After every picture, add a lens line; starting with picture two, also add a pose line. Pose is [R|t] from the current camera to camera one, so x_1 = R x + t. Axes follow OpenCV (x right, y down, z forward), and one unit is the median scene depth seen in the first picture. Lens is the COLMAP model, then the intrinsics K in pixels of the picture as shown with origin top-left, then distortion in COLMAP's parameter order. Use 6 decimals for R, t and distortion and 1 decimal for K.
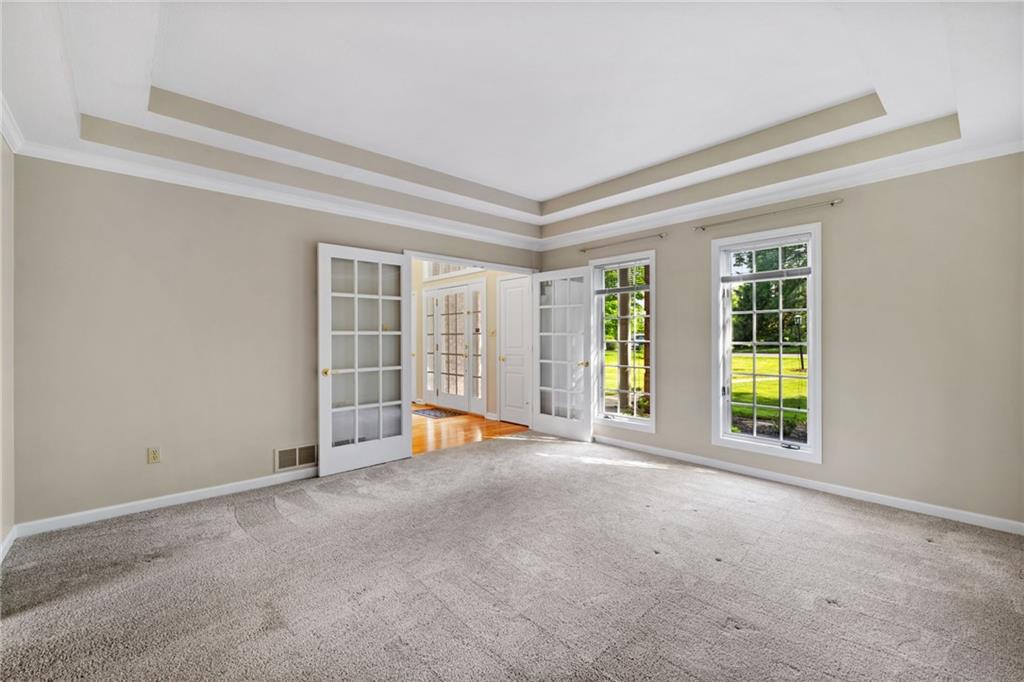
lens RADIAL K [[420.2, 0, 513.7], [0, 420.2, 338.9], [0, 0, 1]] dist [-0.002404, 0.000221]
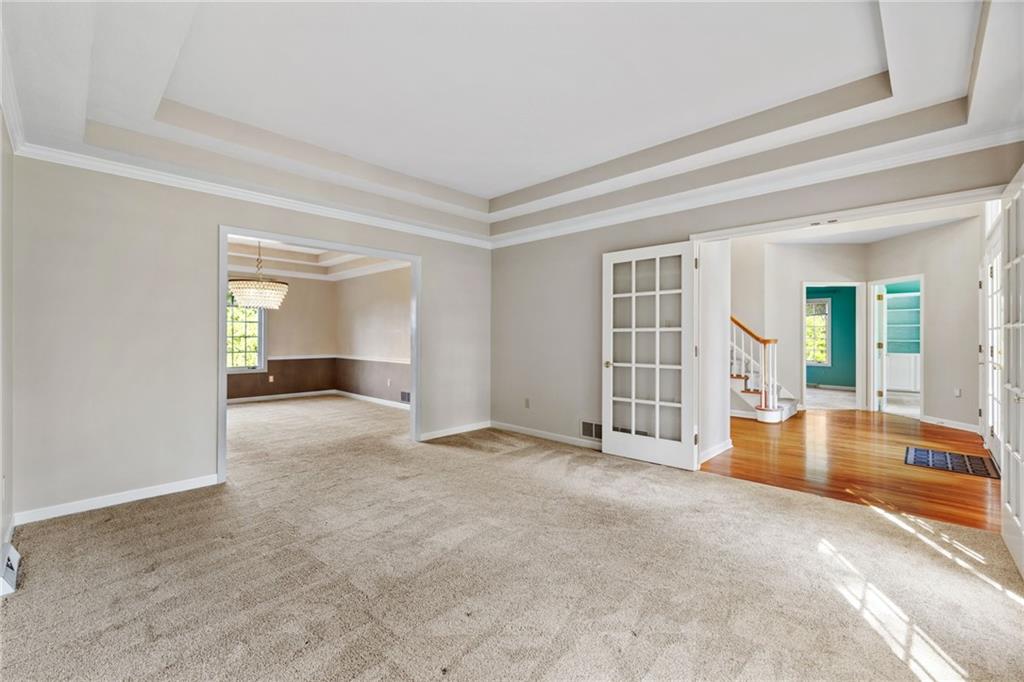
lens RADIAL K [[431.3, 0, 511.9], [0, 431.3, 335.8], [0, 0, 1]] dist [0.004857, -0.000411]
pose [[0.078509, 0.005179, -0.996900, 0.643999], [-0.001660, 0.999986, 0.005064, -0.004253], [0.996912, 0.001257, 0.078516, 0.576297]]
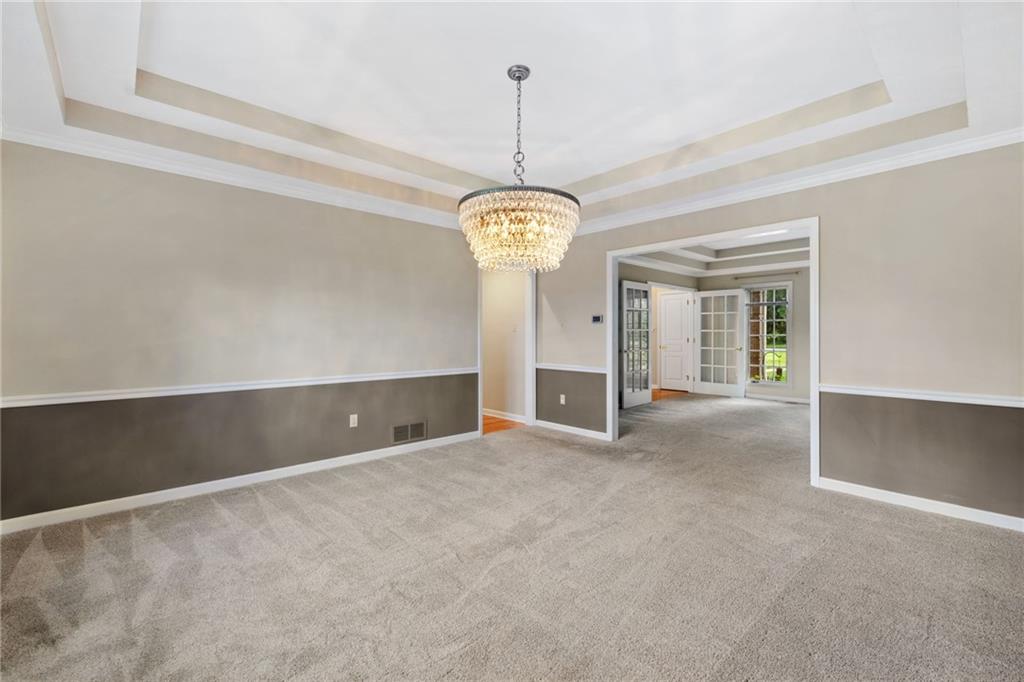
lens RADIAL K [[431.3, 0, 510.3], [0, 431.3, 340.0], [0, 0, 1]] dist [0.004857, -0.000411]
pose [[0.999937, 0.005700, 0.009670, -0.863146], [-0.005840, 0.999878, 0.014510, 0.004785], [-0.009586, -0.014565, 0.999848, -0.777106]]
